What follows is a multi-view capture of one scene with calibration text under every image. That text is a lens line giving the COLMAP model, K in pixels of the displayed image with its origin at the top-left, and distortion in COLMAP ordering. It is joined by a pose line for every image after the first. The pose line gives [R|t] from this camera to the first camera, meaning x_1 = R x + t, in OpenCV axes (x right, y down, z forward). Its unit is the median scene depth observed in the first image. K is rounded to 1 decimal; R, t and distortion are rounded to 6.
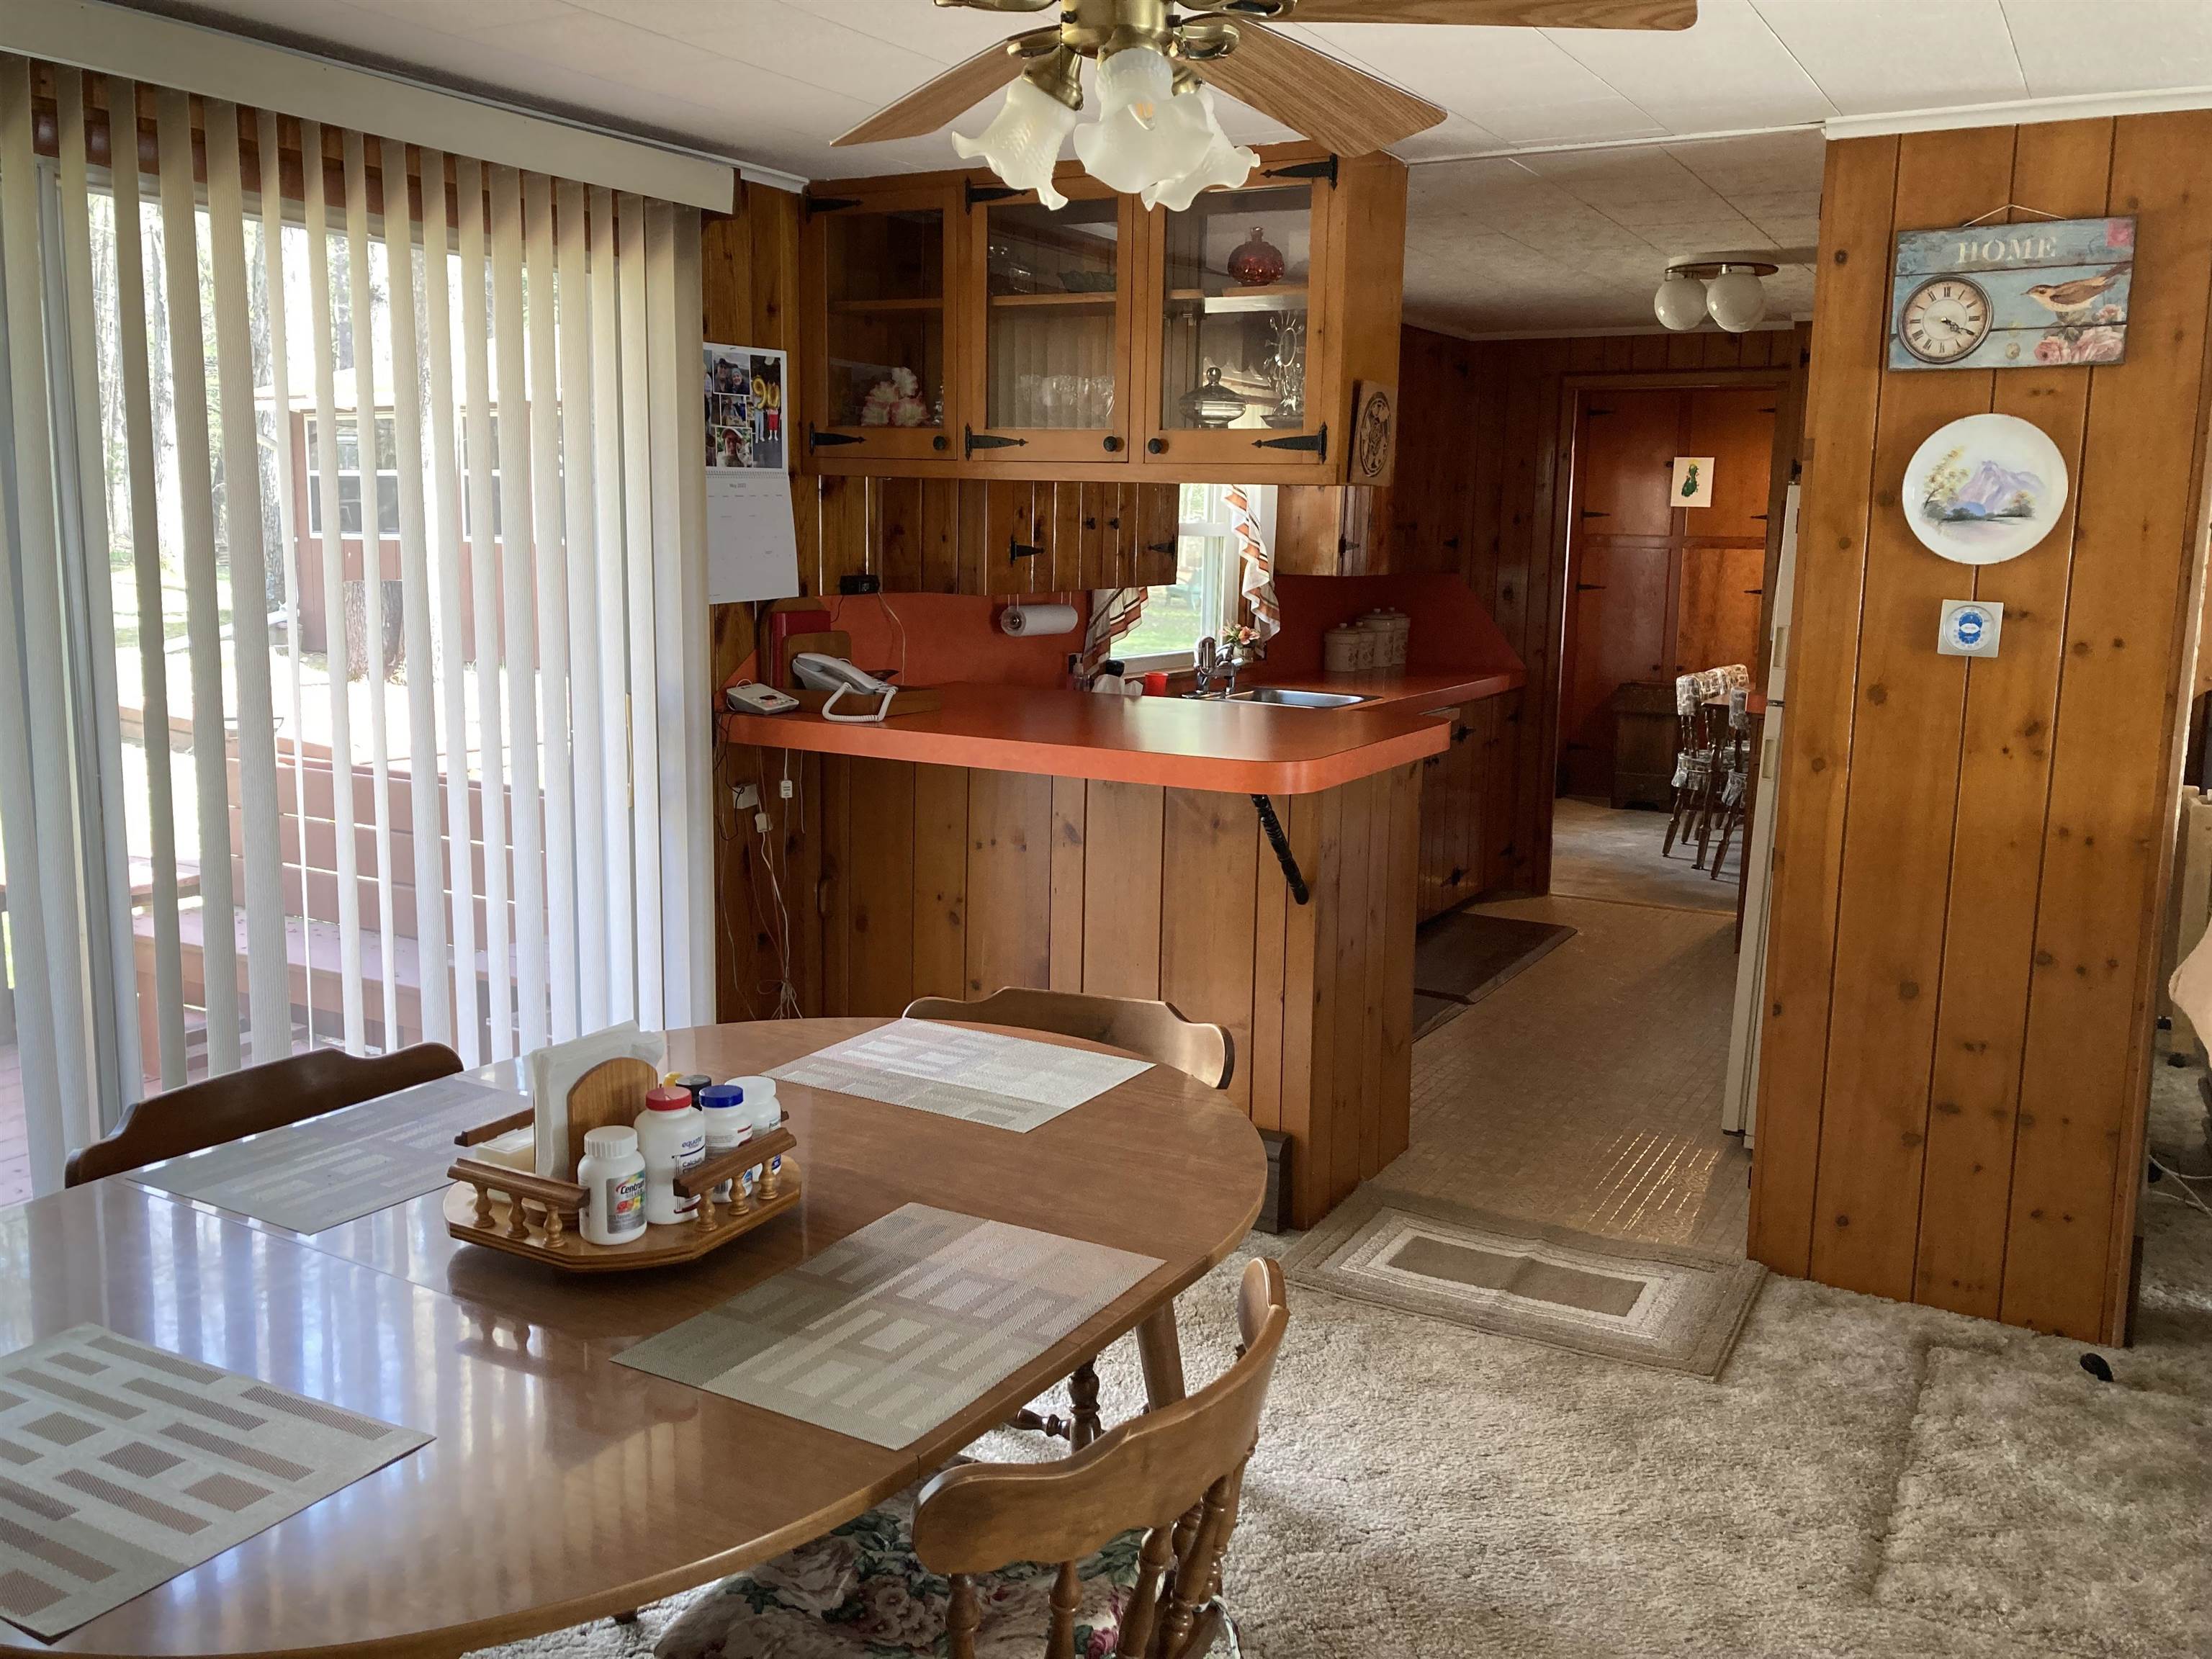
lens RADIAL K [[1838.2, 0, 1106.0], [0, 1838.2, 825.9], [0, 0, 1]] dist [0.002063, 0.001445]
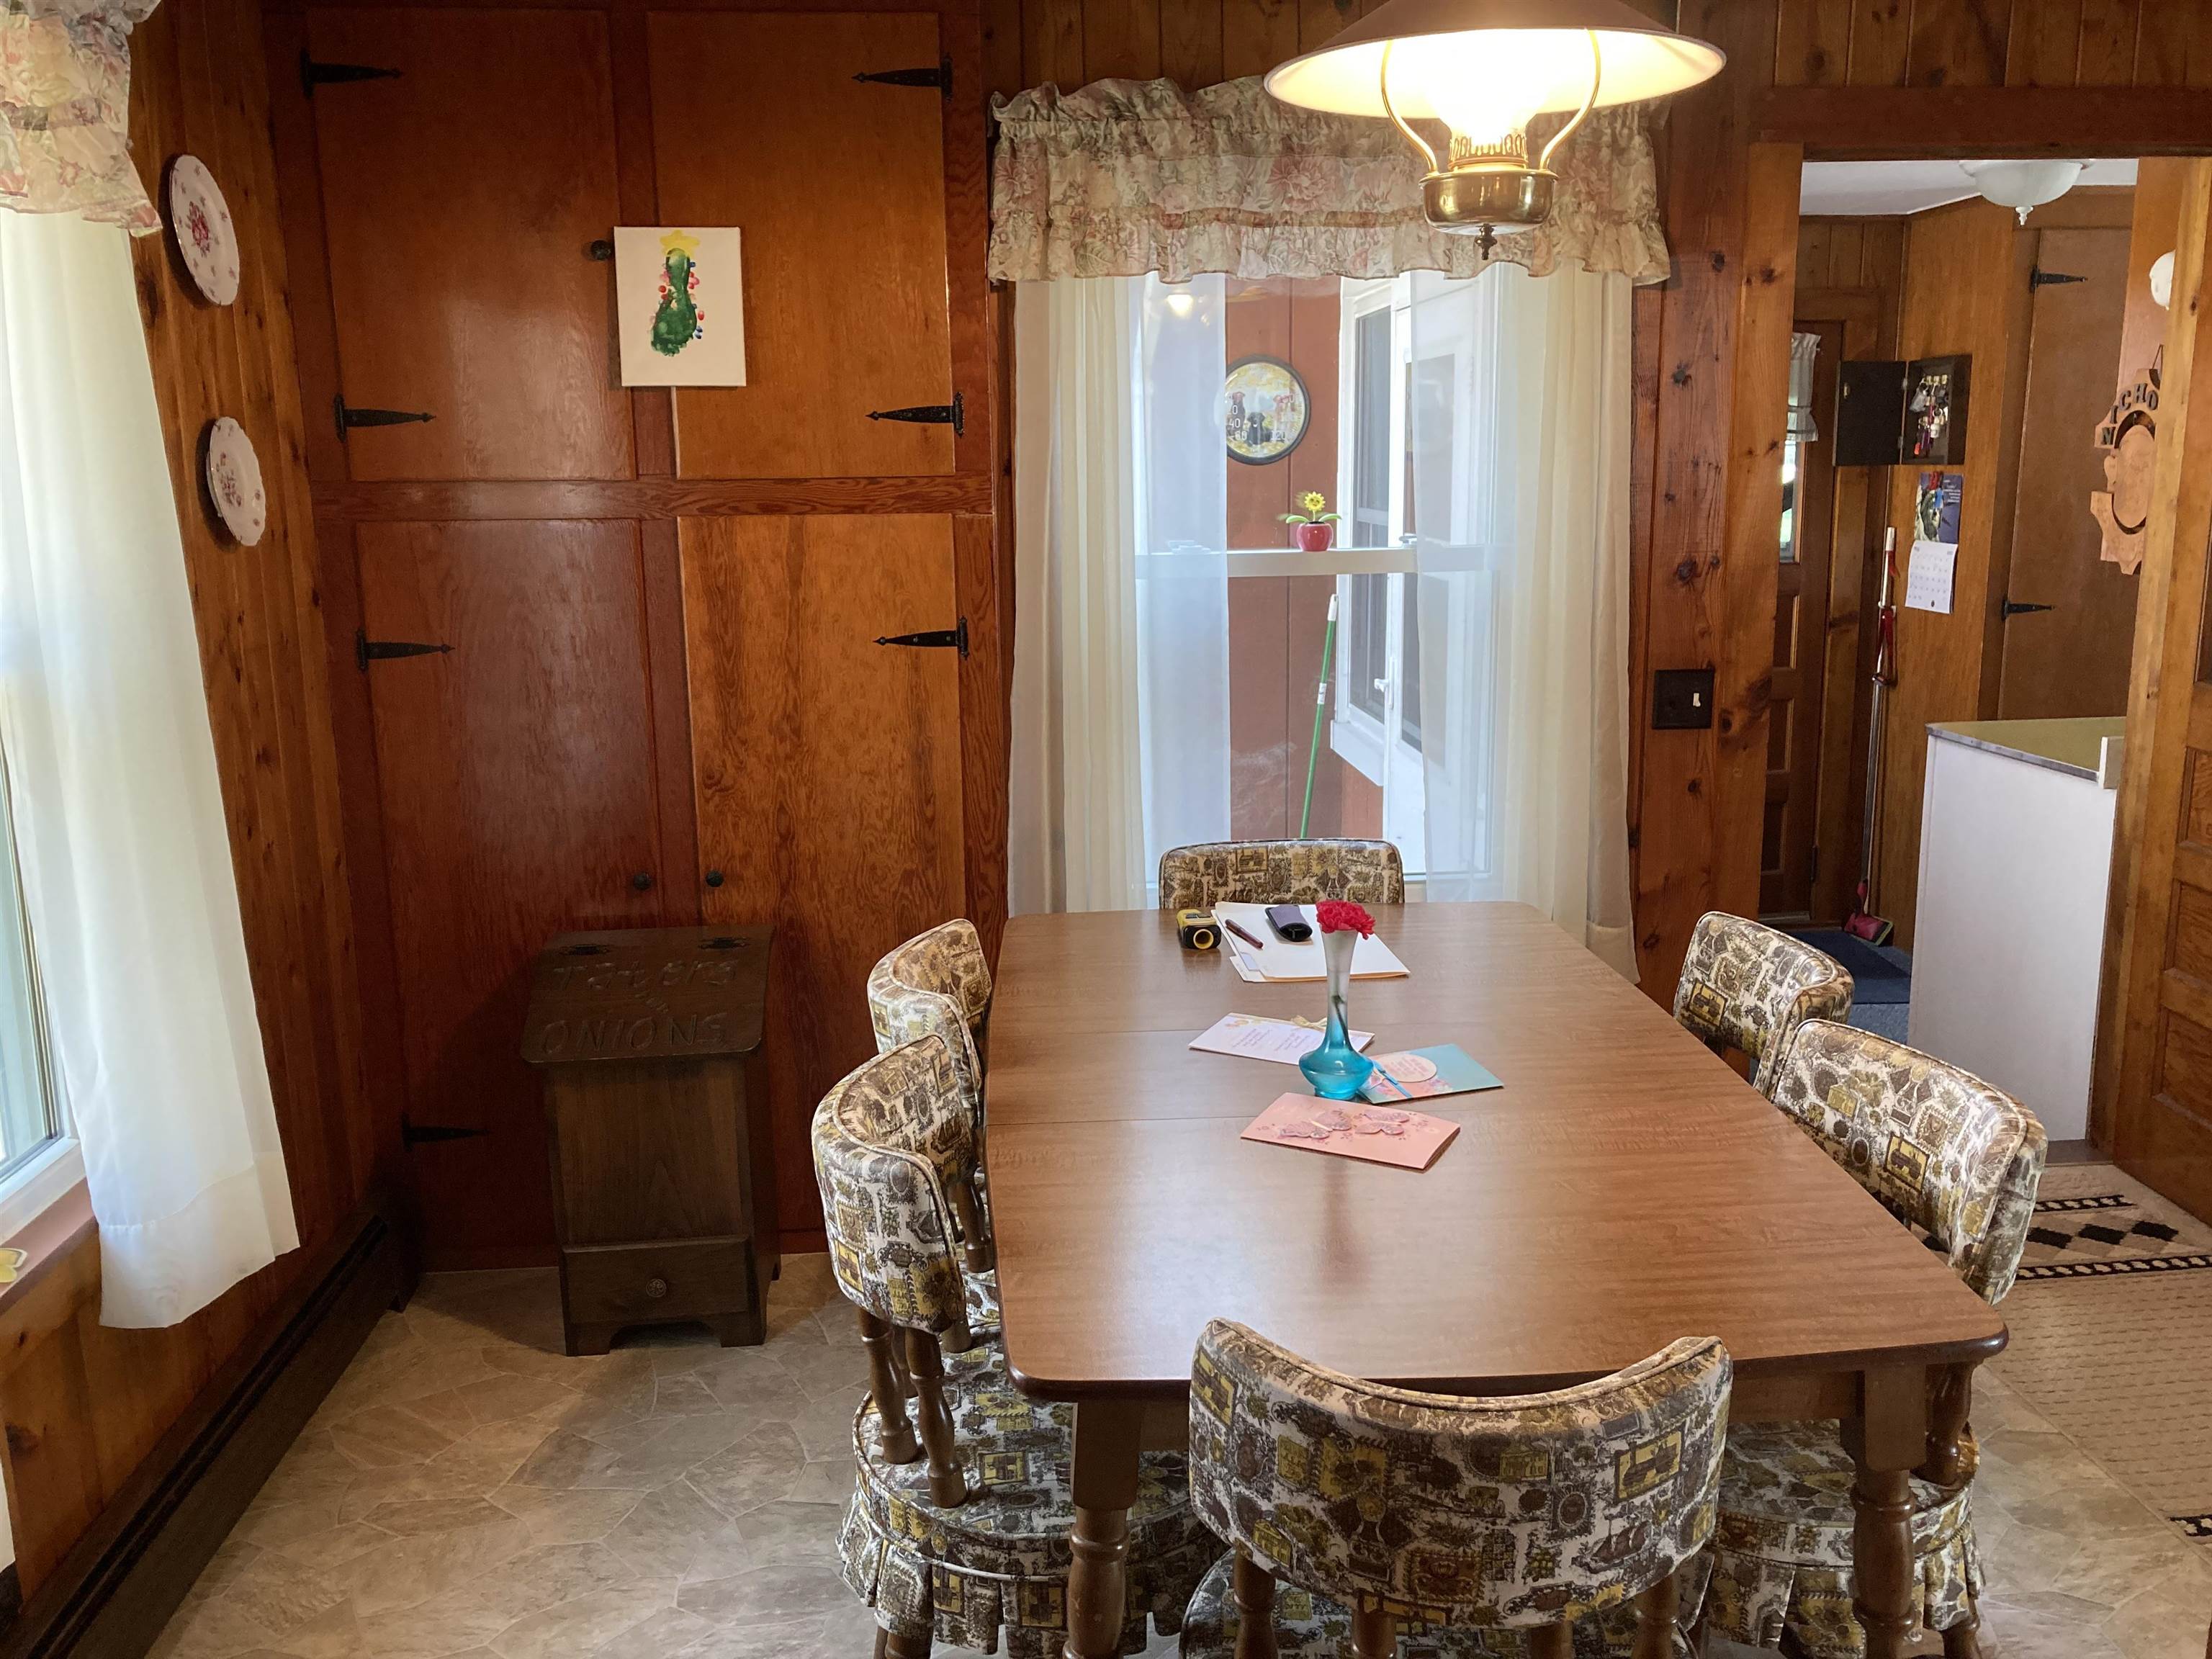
lens RADIAL K [[1838.2, 0, 1112.6], [0, 1838.2, 827.6], [0, 0, 1]] dist [0.002063, 0.001445]
pose [[0.837391, -0.135998, 0.529416, 0.199663], [0.118401, 0.990688, 0.067212, -0.109808], [-0.533627, 0.006400, 0.845695, 0.687562]]
